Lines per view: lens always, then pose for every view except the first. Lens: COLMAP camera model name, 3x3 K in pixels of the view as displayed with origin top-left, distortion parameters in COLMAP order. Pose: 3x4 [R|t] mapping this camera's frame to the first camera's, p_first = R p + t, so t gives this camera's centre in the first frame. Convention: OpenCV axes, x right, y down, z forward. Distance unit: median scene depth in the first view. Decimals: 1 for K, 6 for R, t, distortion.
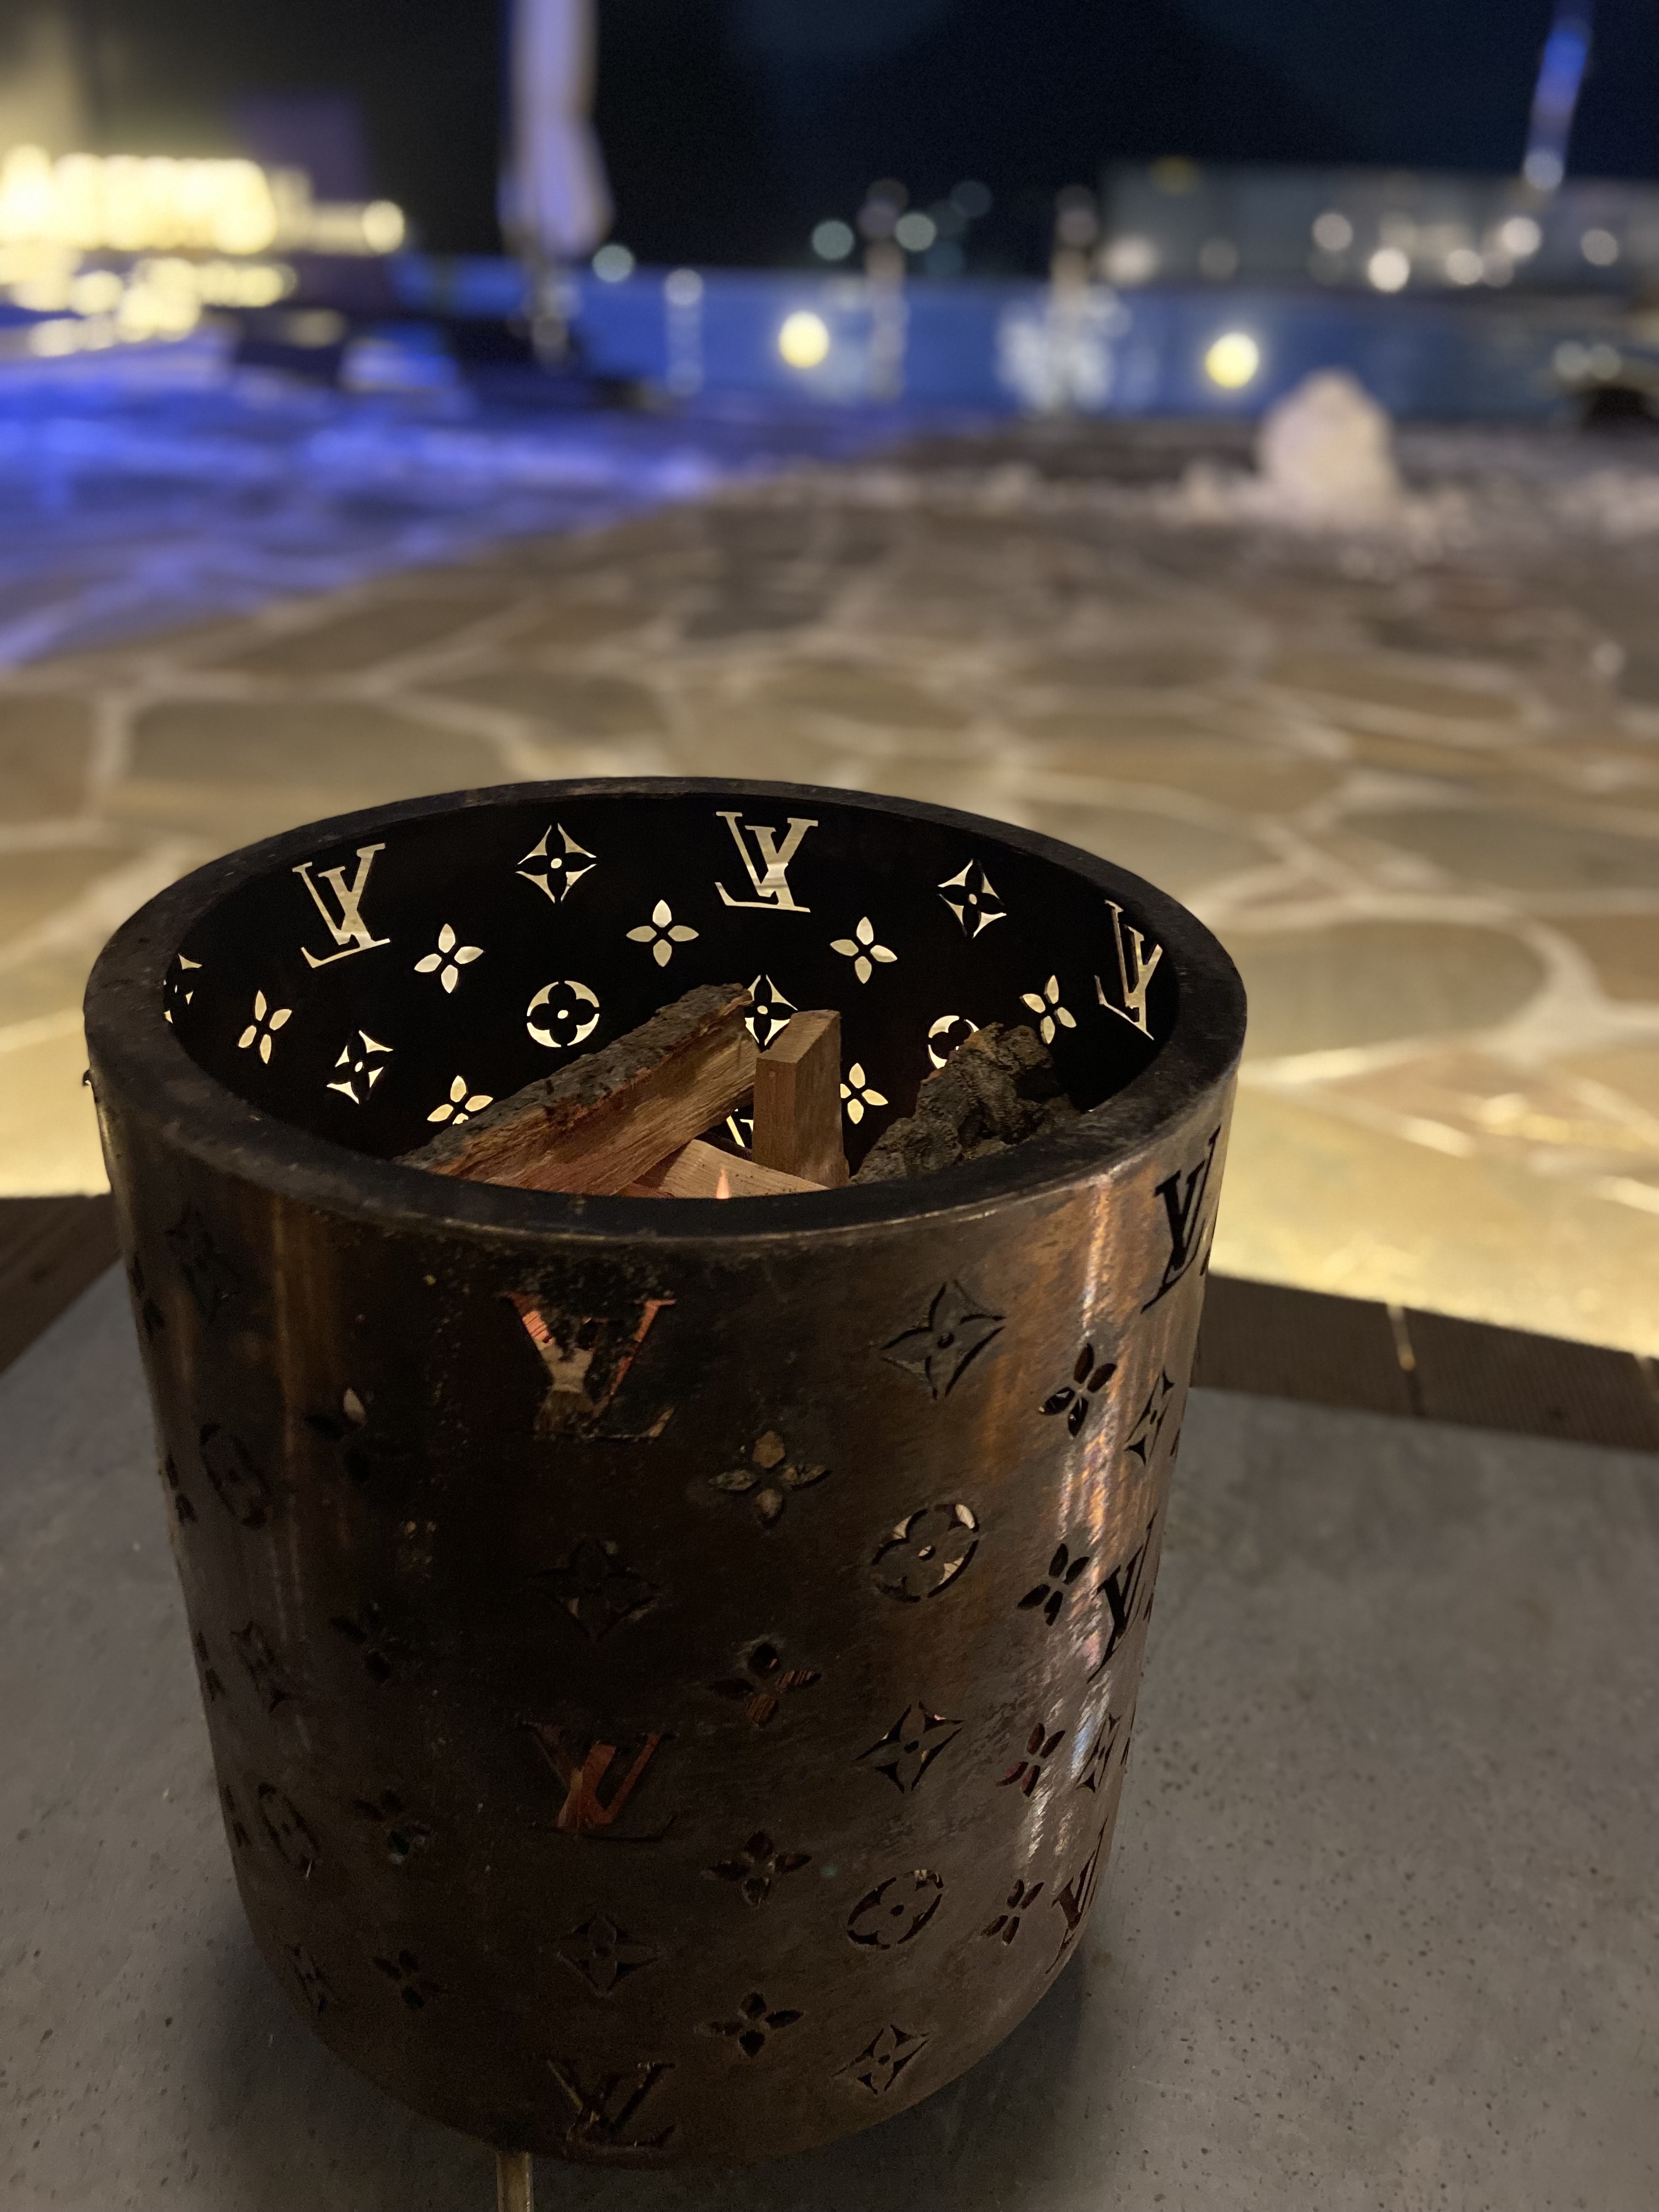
lens RADIAL K [[1667.6, 0, 829.5], [0, 1667.6, 1106.0], [0, 0, 1]] dist [0.029382, -0.002643]
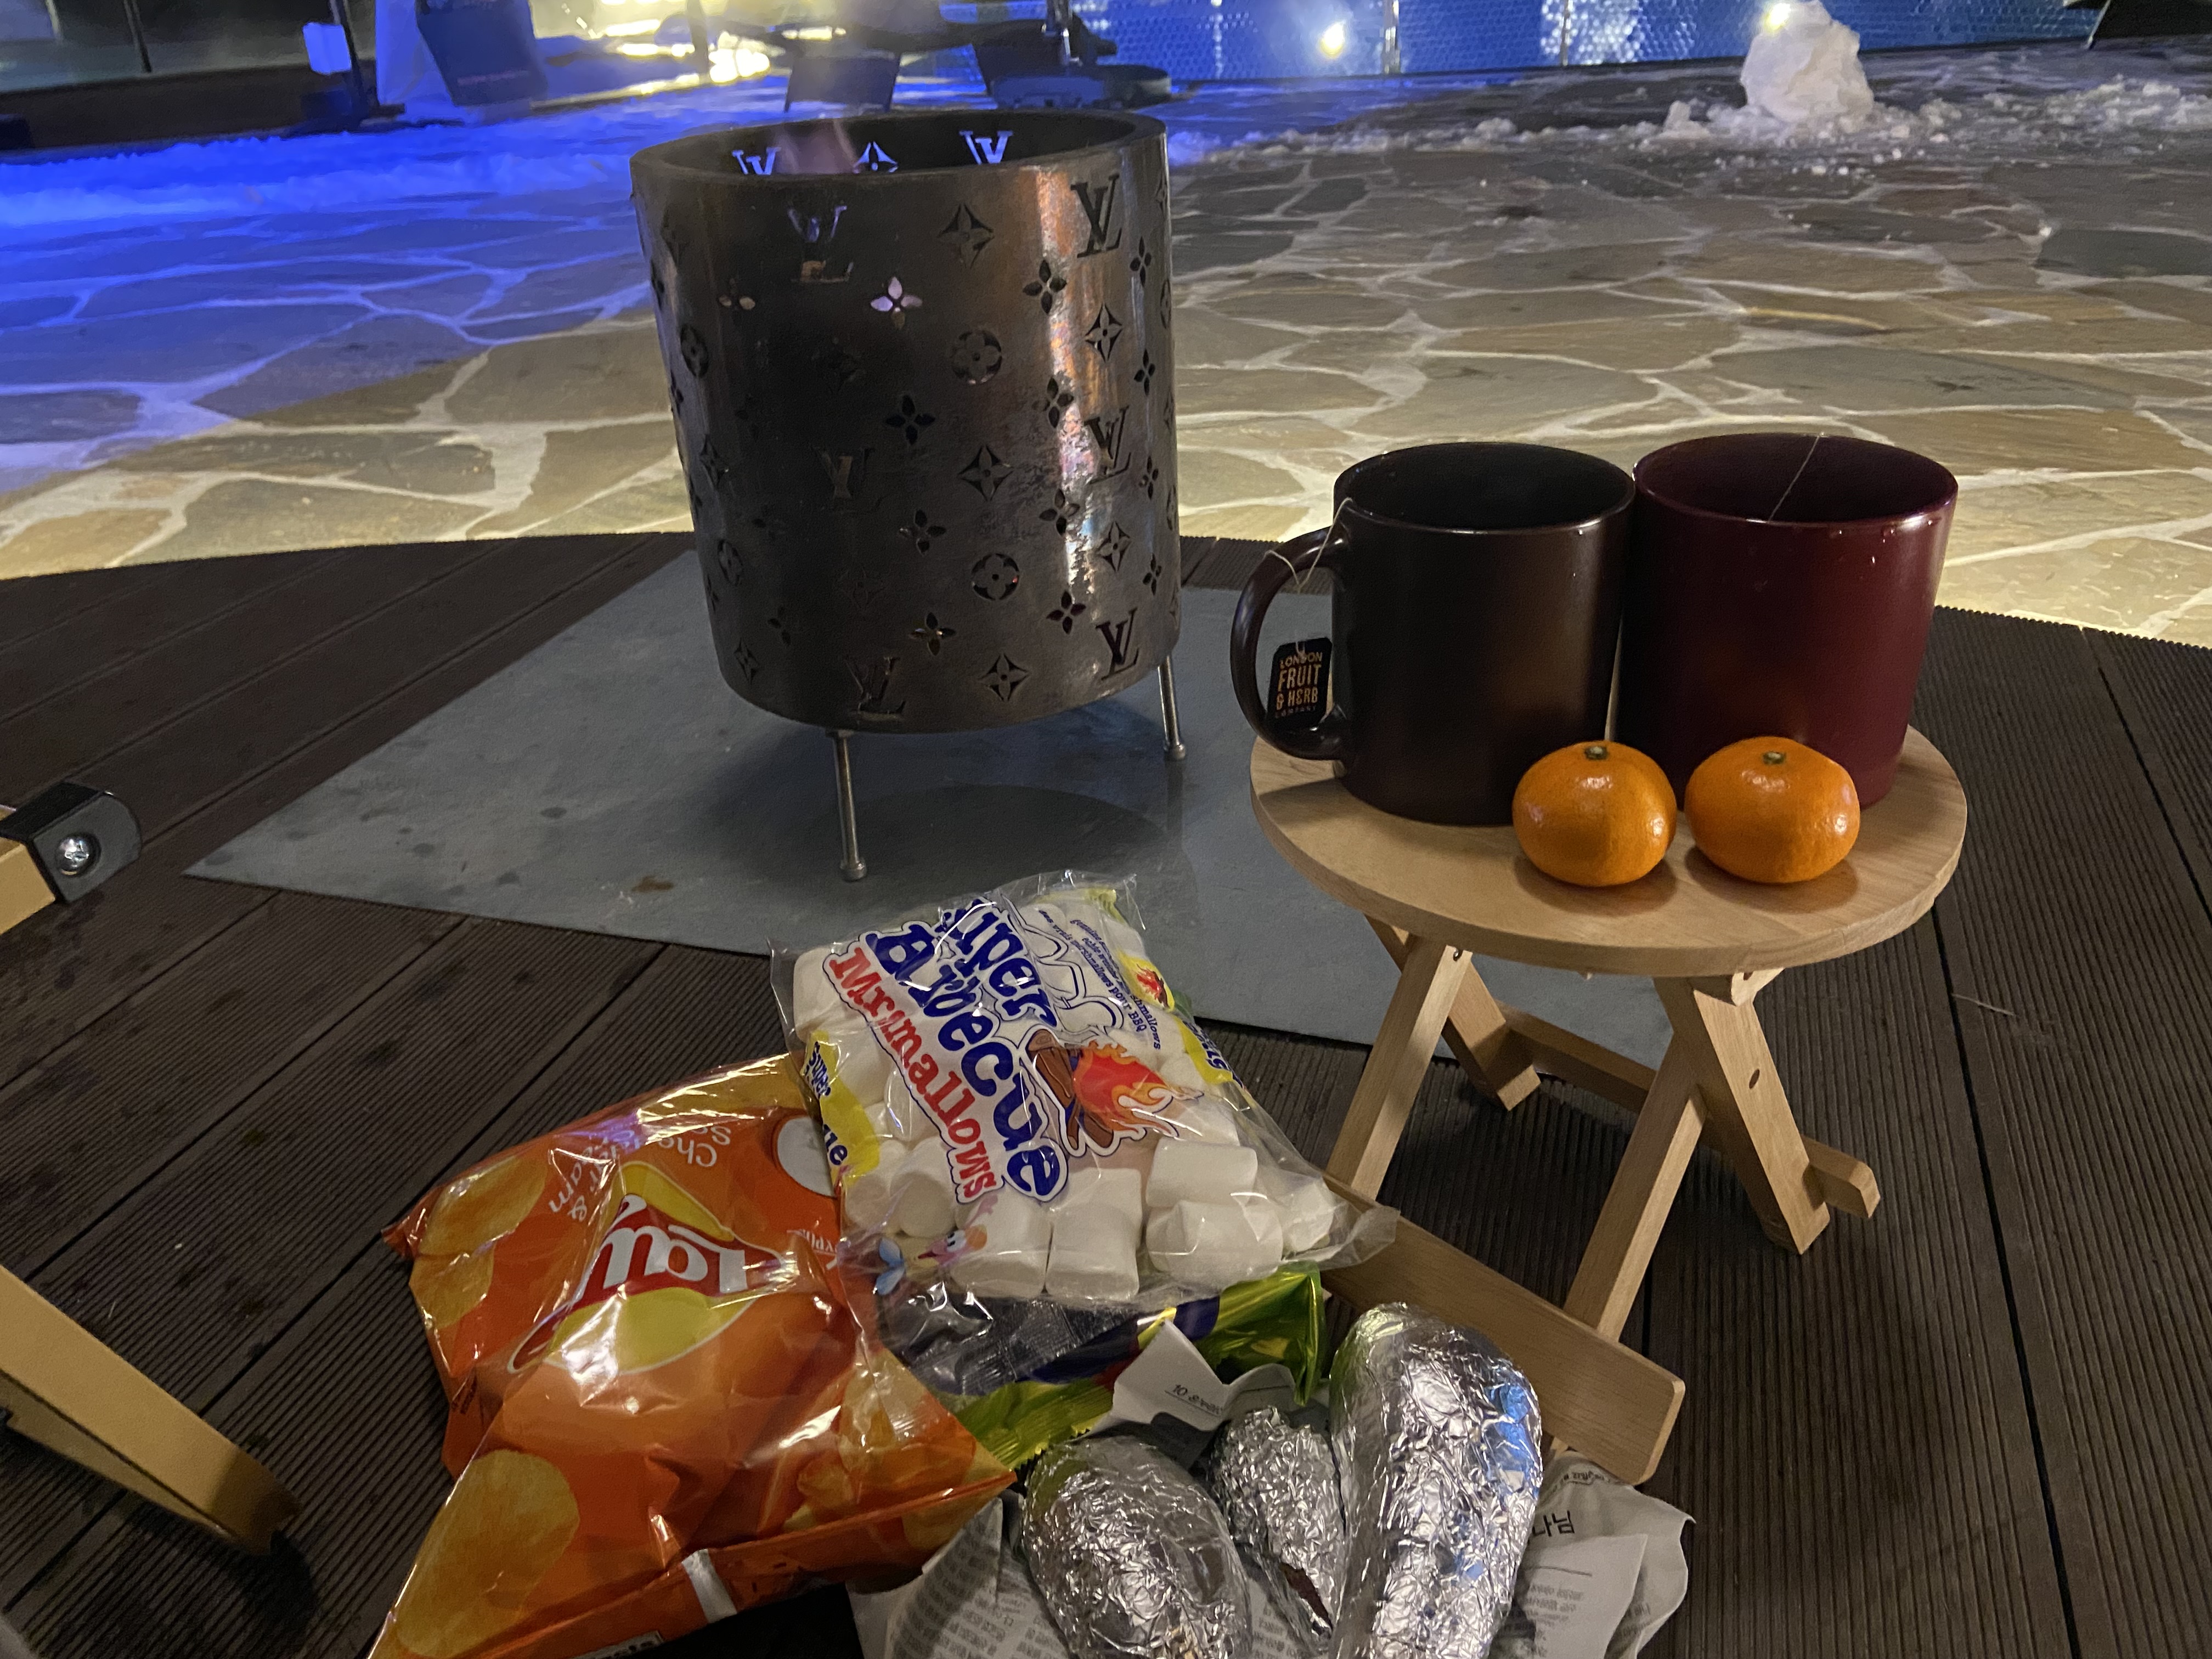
lens RADIAL K [[1643.3, 0, 1106.0], [0, 1643.3, 829.5], [0, 0, 1]] dist [0.143756, -0.195848]
pose [[0.983608, -0.013180, -0.179840, 0.412801], [0.012601, 0.999911, -0.004363, 0.602721], [0.179882, 0.002025, 0.983686, -0.789880]]
